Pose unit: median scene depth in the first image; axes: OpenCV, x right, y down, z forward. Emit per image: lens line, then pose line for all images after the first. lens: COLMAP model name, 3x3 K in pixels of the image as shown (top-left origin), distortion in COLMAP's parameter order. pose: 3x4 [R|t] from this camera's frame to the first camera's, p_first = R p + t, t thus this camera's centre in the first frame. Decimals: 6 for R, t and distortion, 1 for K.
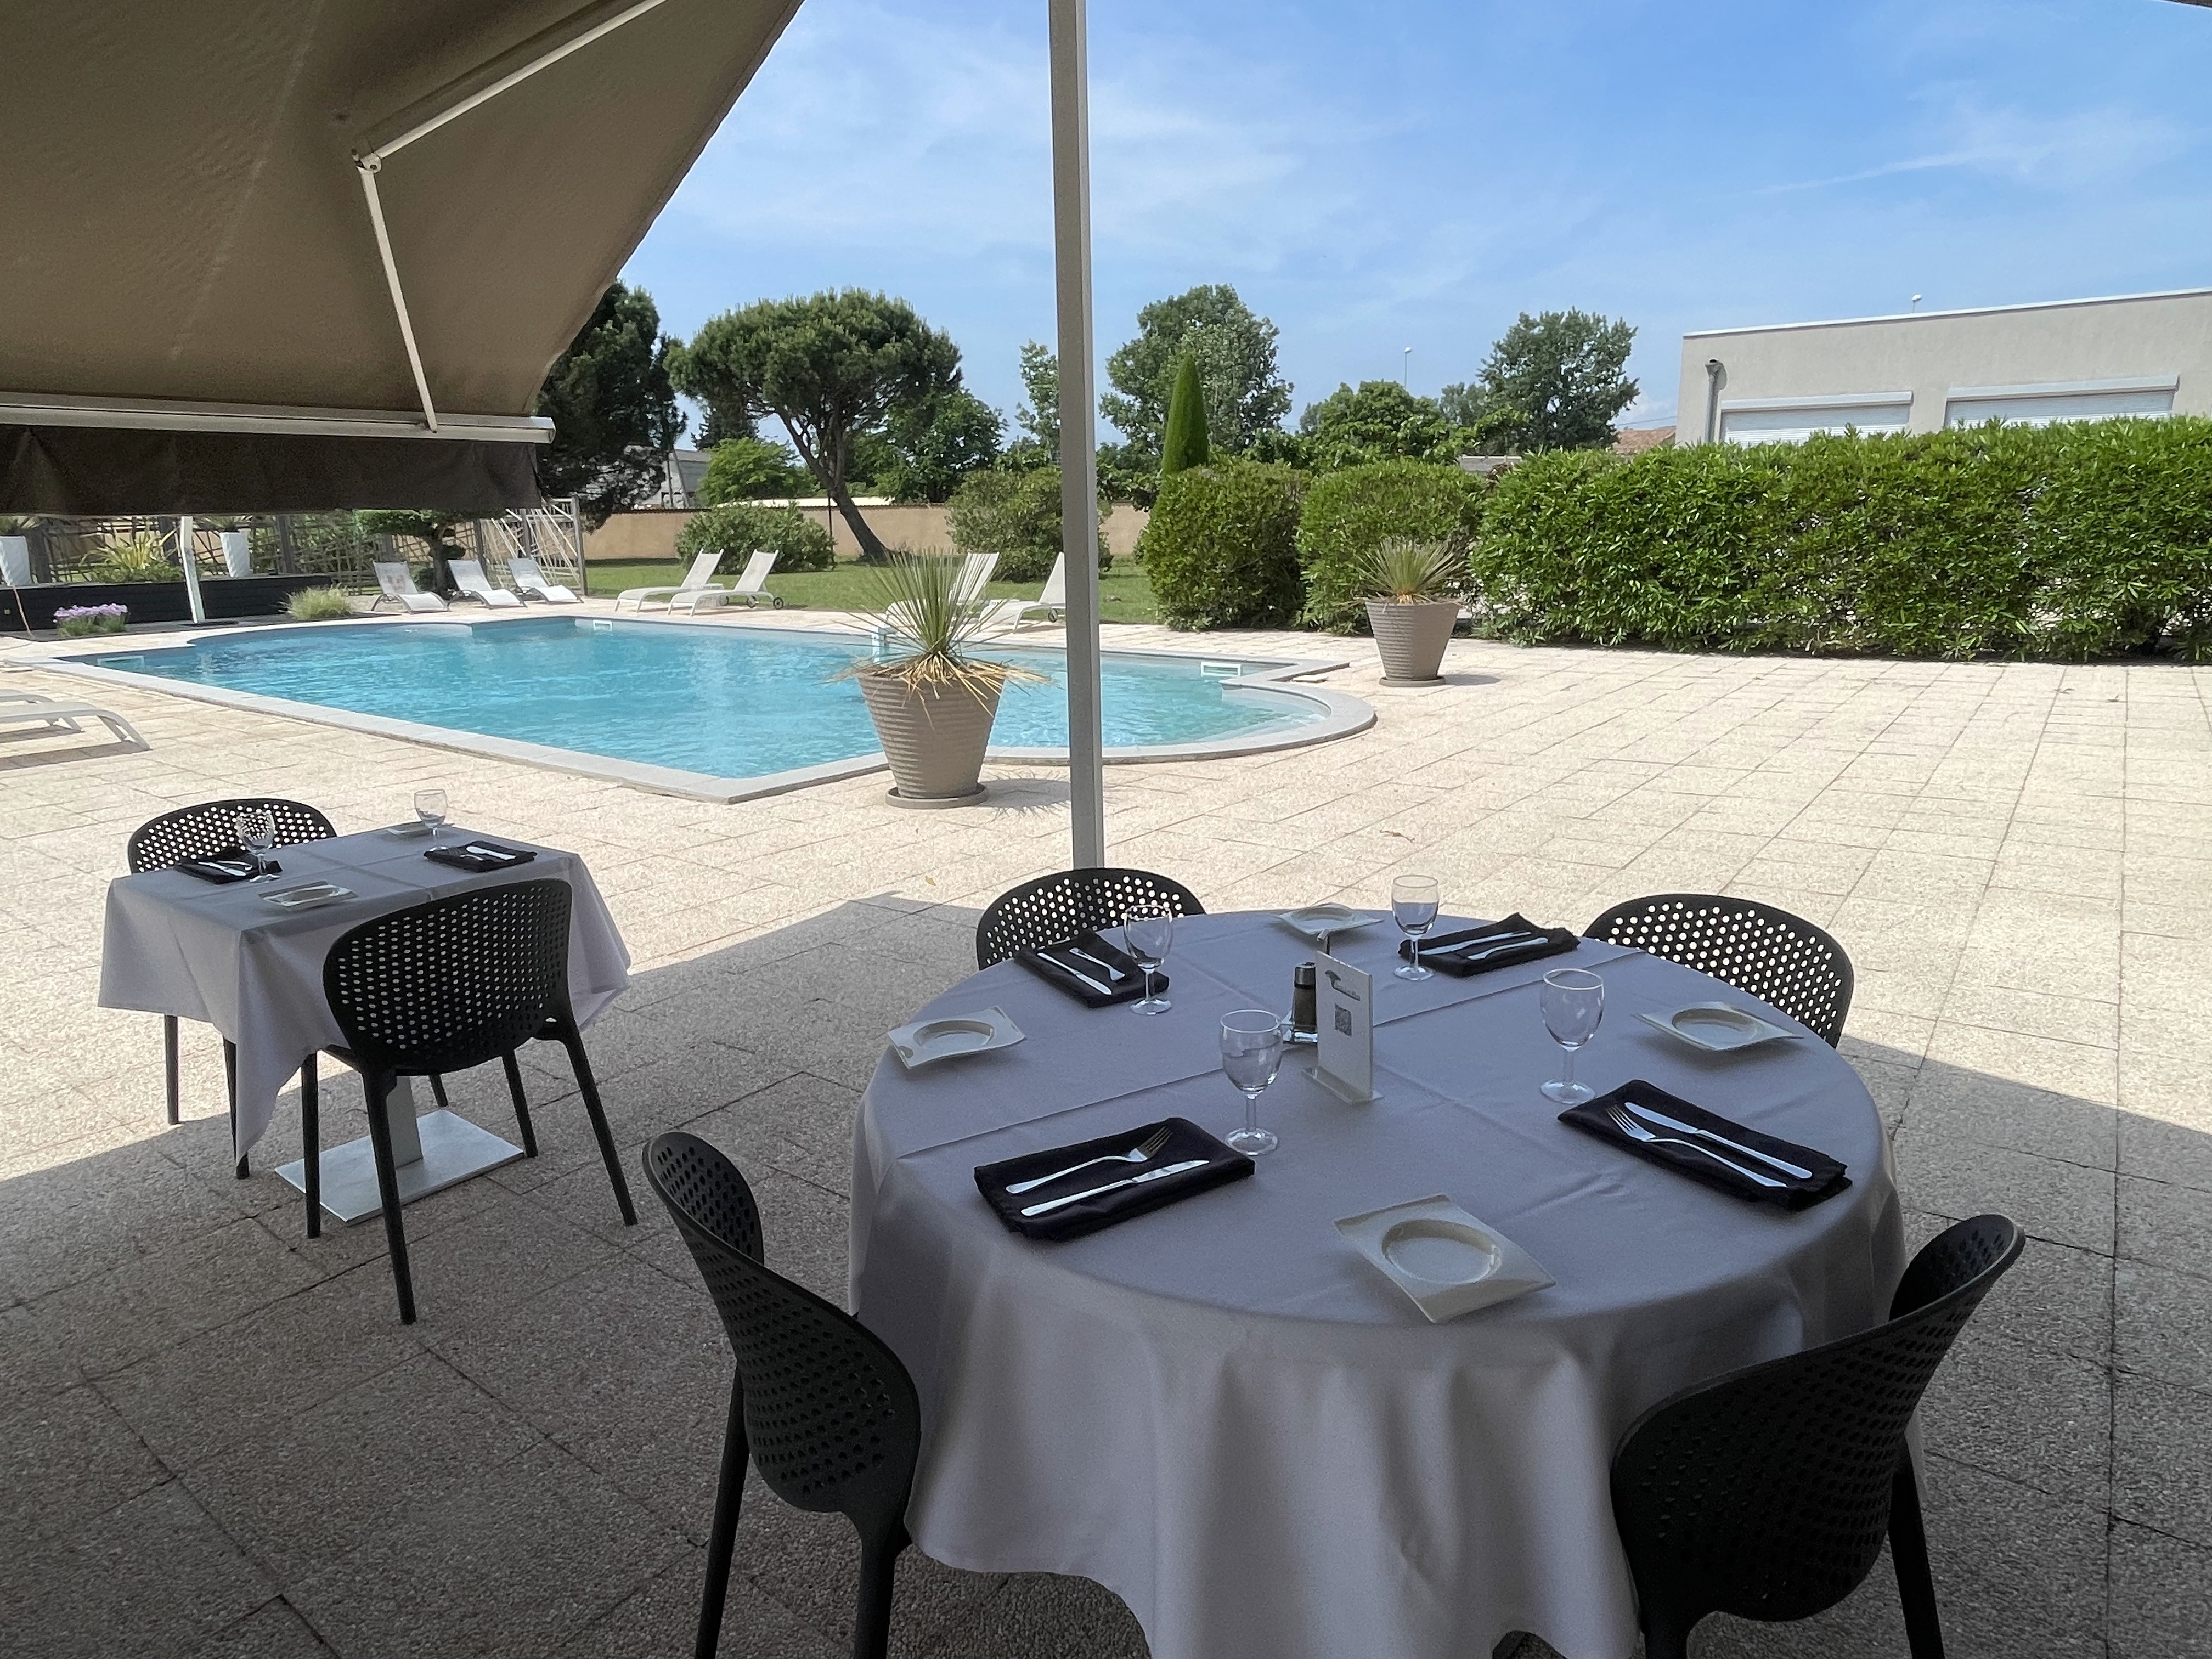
lens RADIAL K [[1332.9, 0, 1106.0], [0, 1332.9, 829.5], [0, 0, 1]] dist [-0.019363, -0.000747]
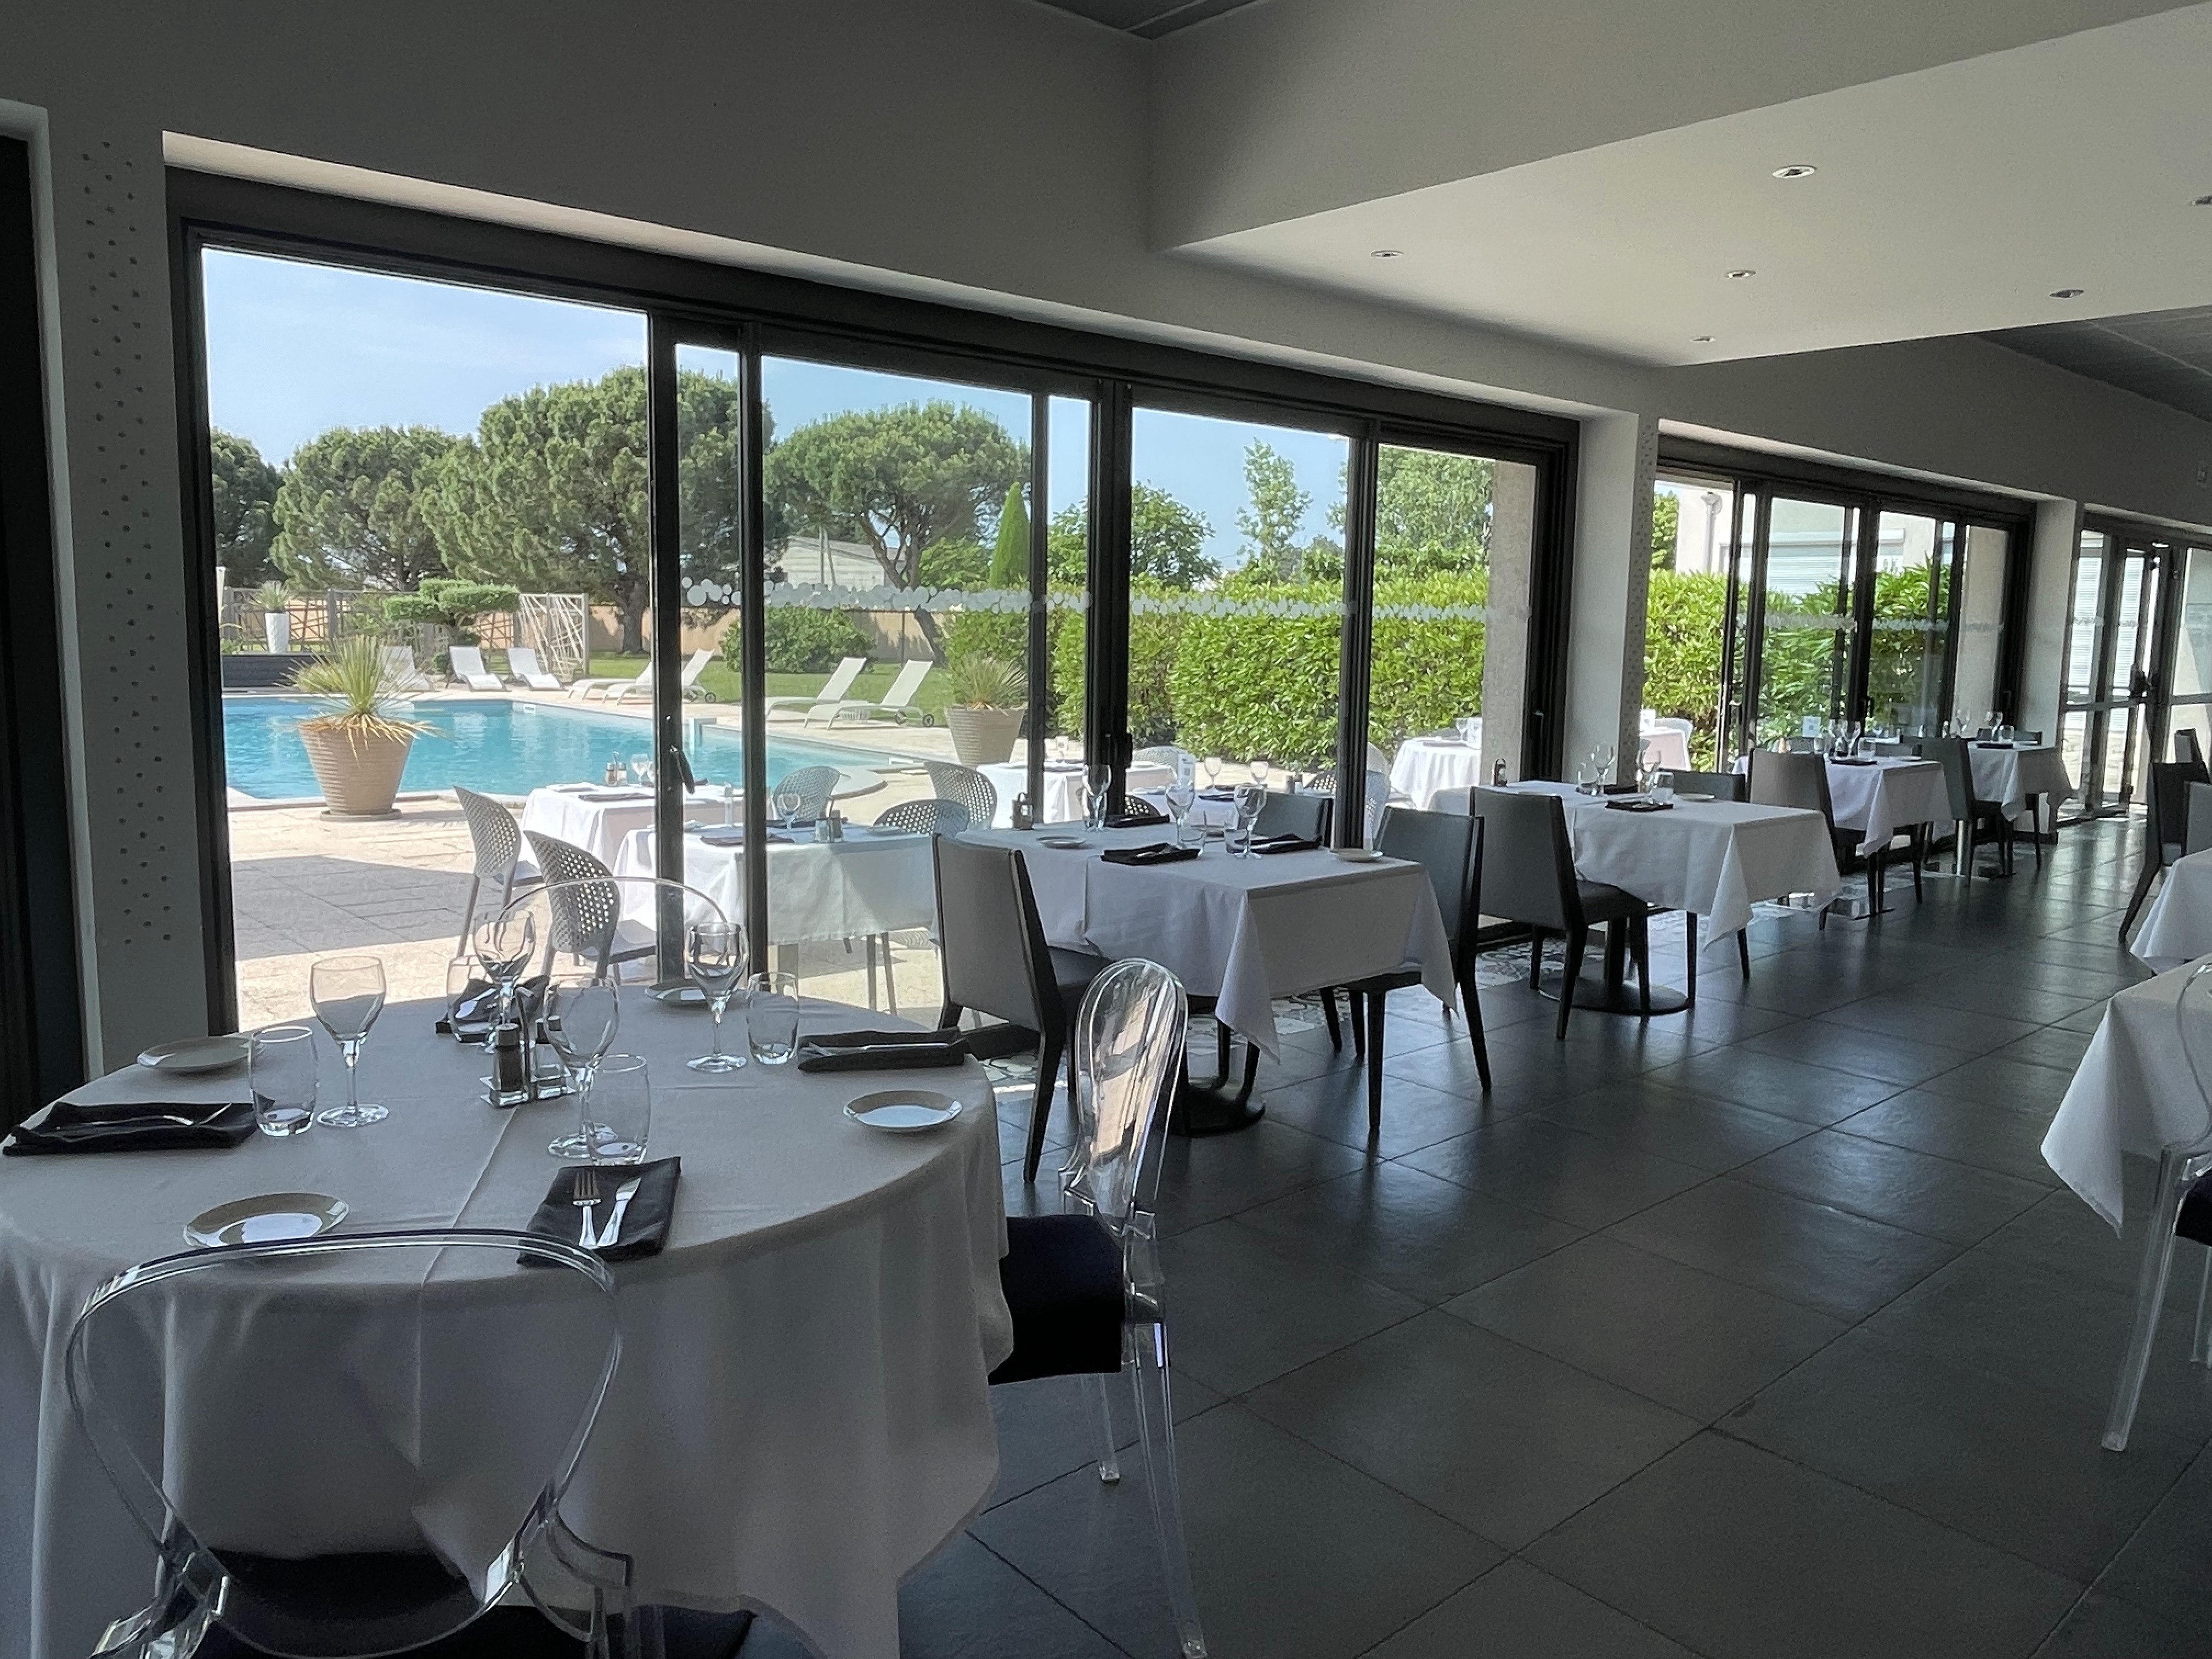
lens RADIAL K [[1515.1, 0, 1106.0], [0, 1515.1, 829.5], [0, 0, 1]] dist [-0.000503, 0.000586]
pose [[0.978265, 0.061946, -0.197892, 0.200776], [-0.081059, 0.992639, -0.089986, 0.012809], [0.190861, 0.104071, 0.976085, -0.078415]]
